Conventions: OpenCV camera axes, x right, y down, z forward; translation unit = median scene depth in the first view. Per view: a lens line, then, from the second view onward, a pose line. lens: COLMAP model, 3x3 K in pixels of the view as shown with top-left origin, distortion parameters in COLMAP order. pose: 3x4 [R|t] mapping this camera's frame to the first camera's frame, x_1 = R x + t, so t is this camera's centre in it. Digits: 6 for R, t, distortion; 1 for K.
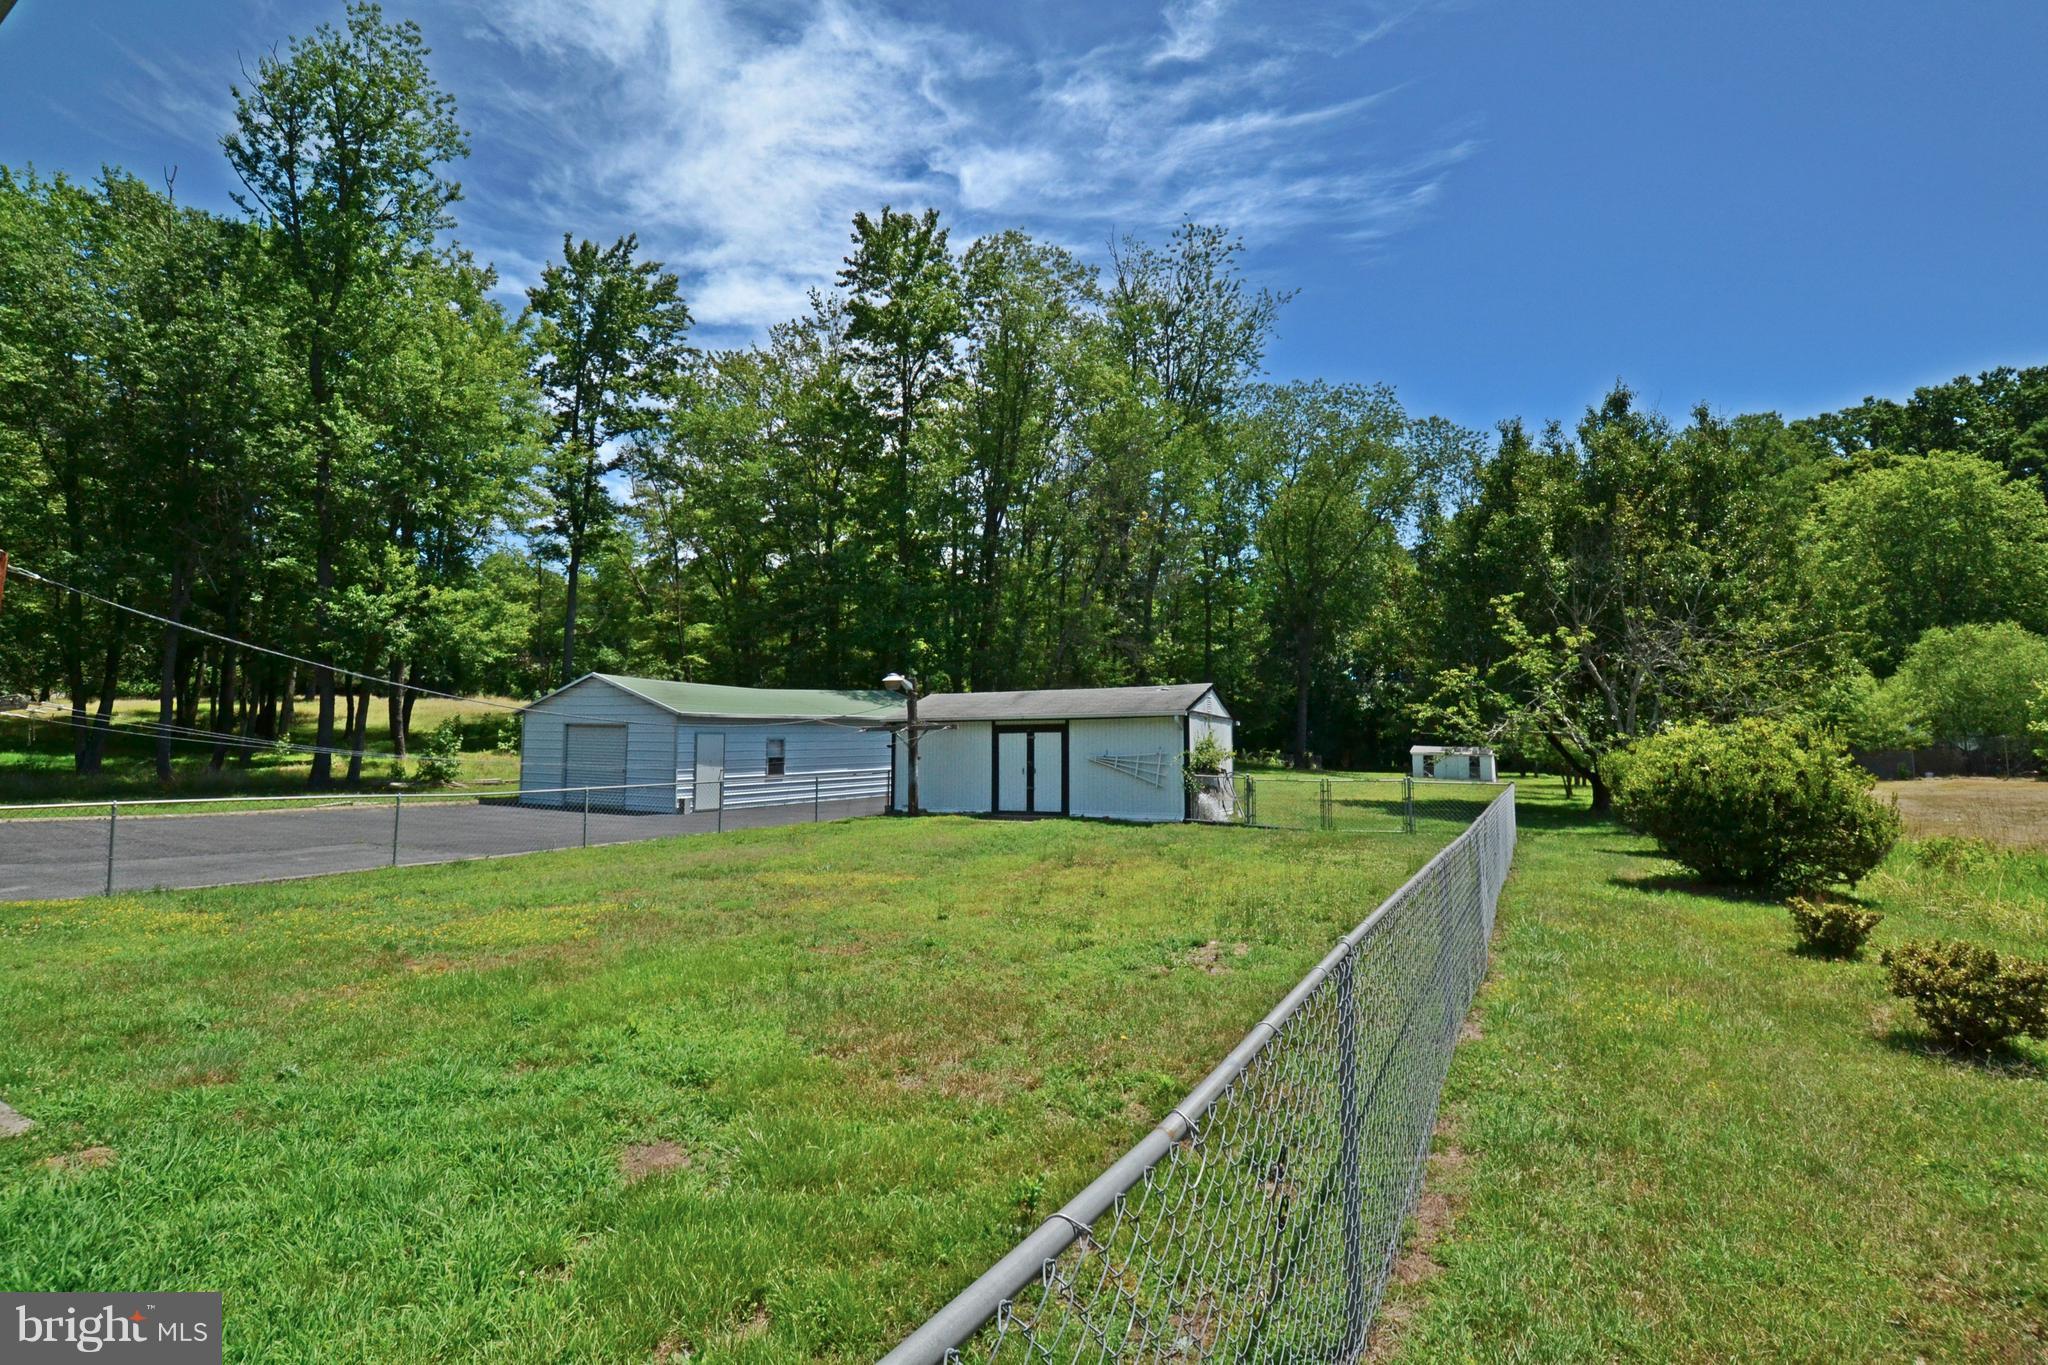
lens RADIAL K [[1019.3, 0, 1024.0], [0, 1019.3, 682.5], [0, 0, 1]] dist [-0.000072, 0.000131]
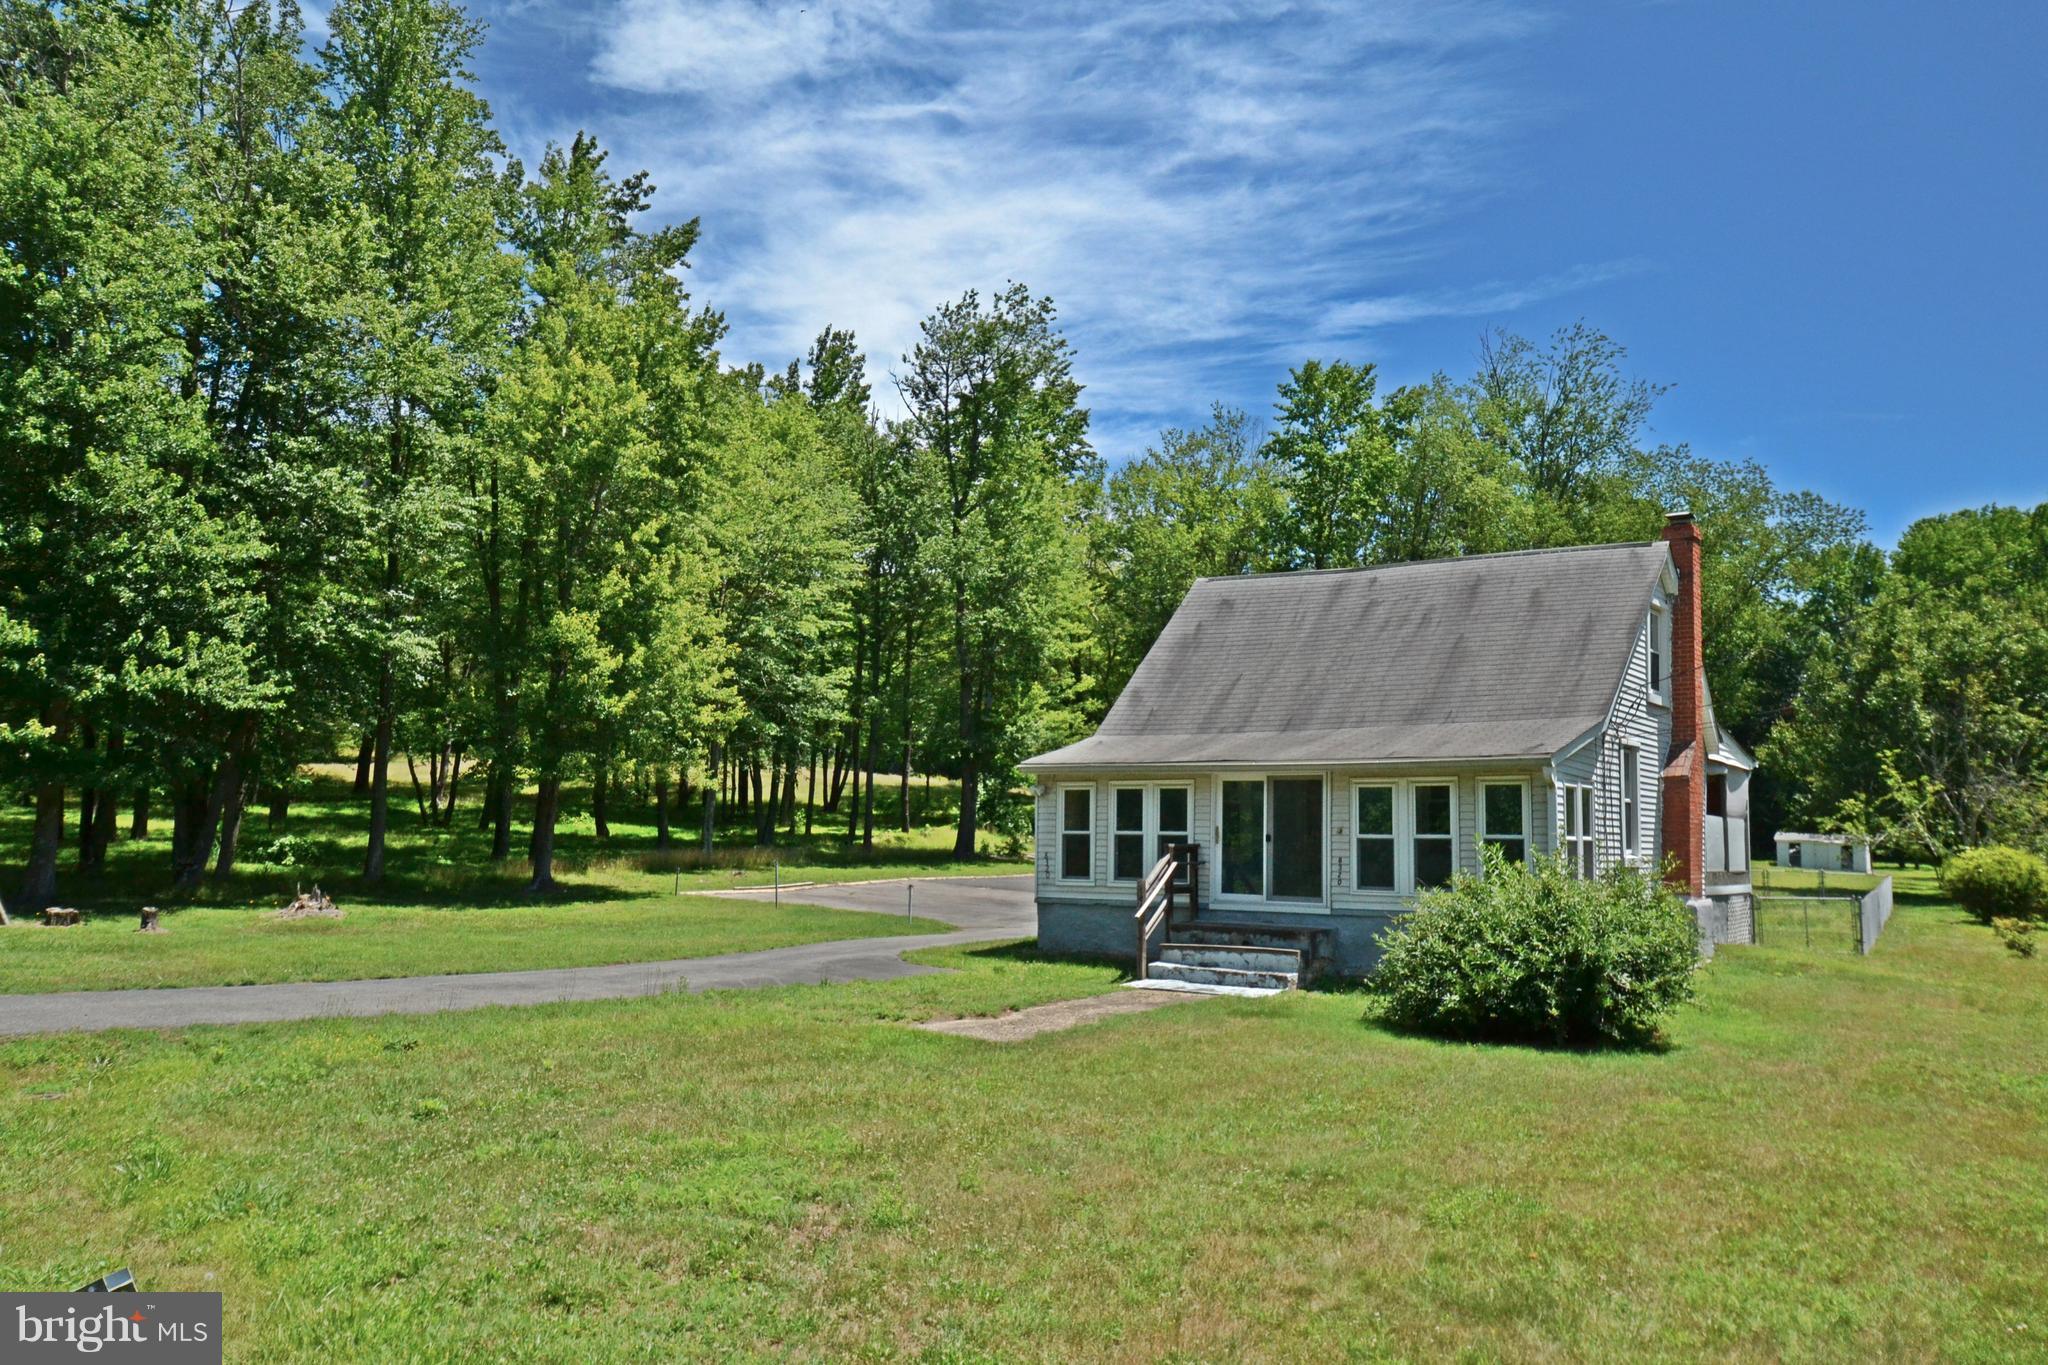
lens RADIAL K [[1497.6, 0, 1024.0], [0, 1497.6, 682.5], [0, 0, 1]] dist [0.052331, -0.071503]
pose [[0.997154, 0.012471, -0.074356, -0.588600], [-0.013747, 0.999766, -0.016675, -0.121499], [0.074130, 0.017650, 0.997092, -1.229621]]
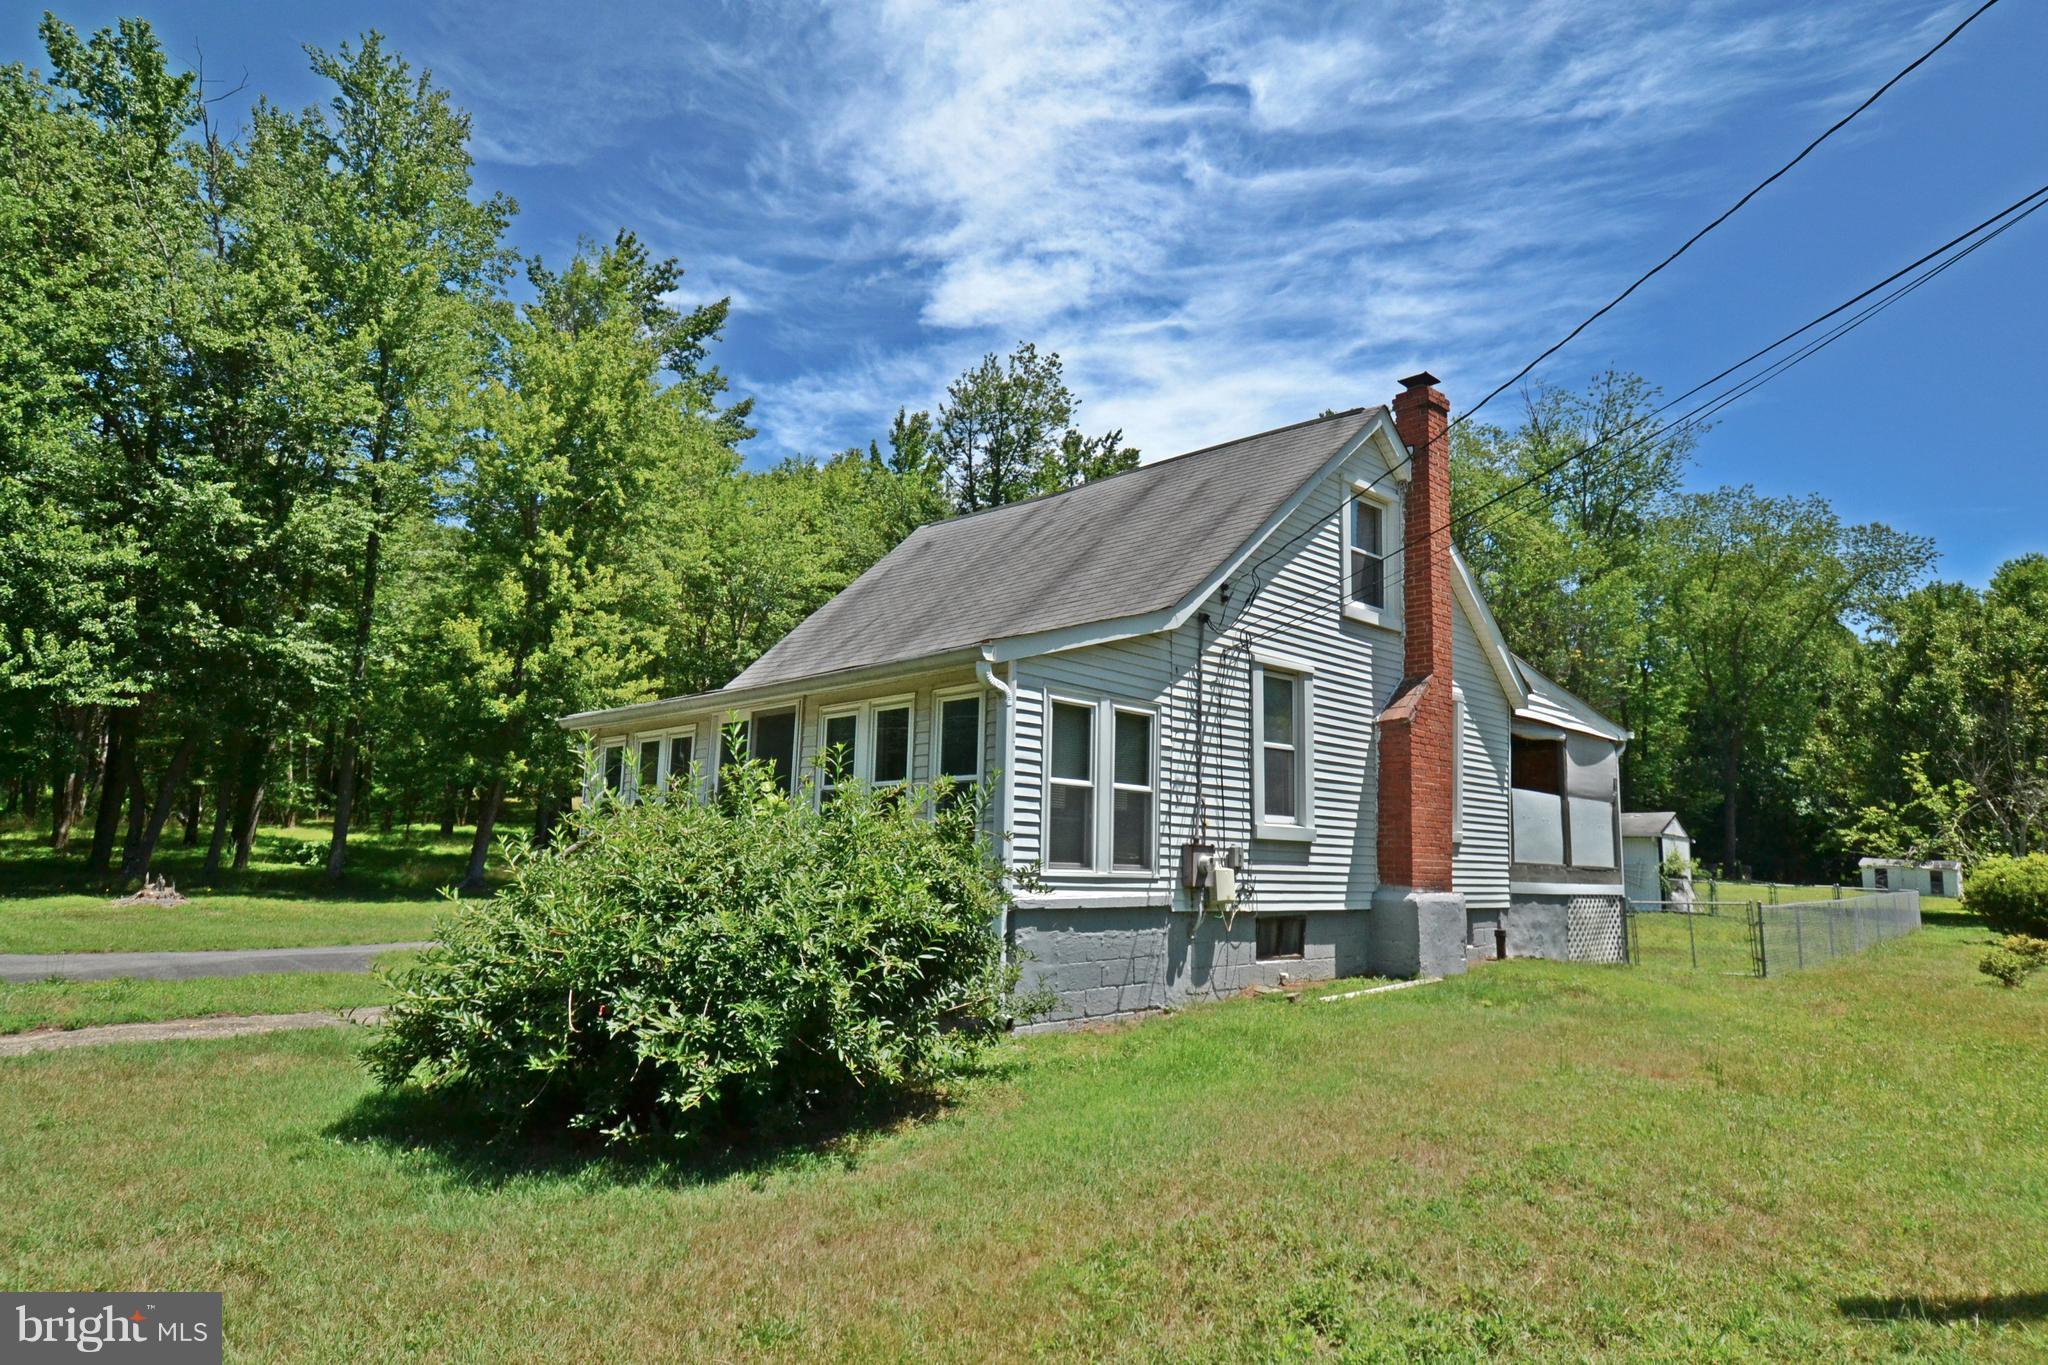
lens RADIAL K [[1179.8, 0, 1024.0], [0, 1179.8, 682.5], [0, 0, 1]] dist [0.037731, -0.043320]
pose [[0.967183, -0.012480, -0.253772, -0.258890], [-0.005113, 0.997635, -0.068549, -0.060235], [0.254027, 0.067597, 0.964832, -0.792857]]
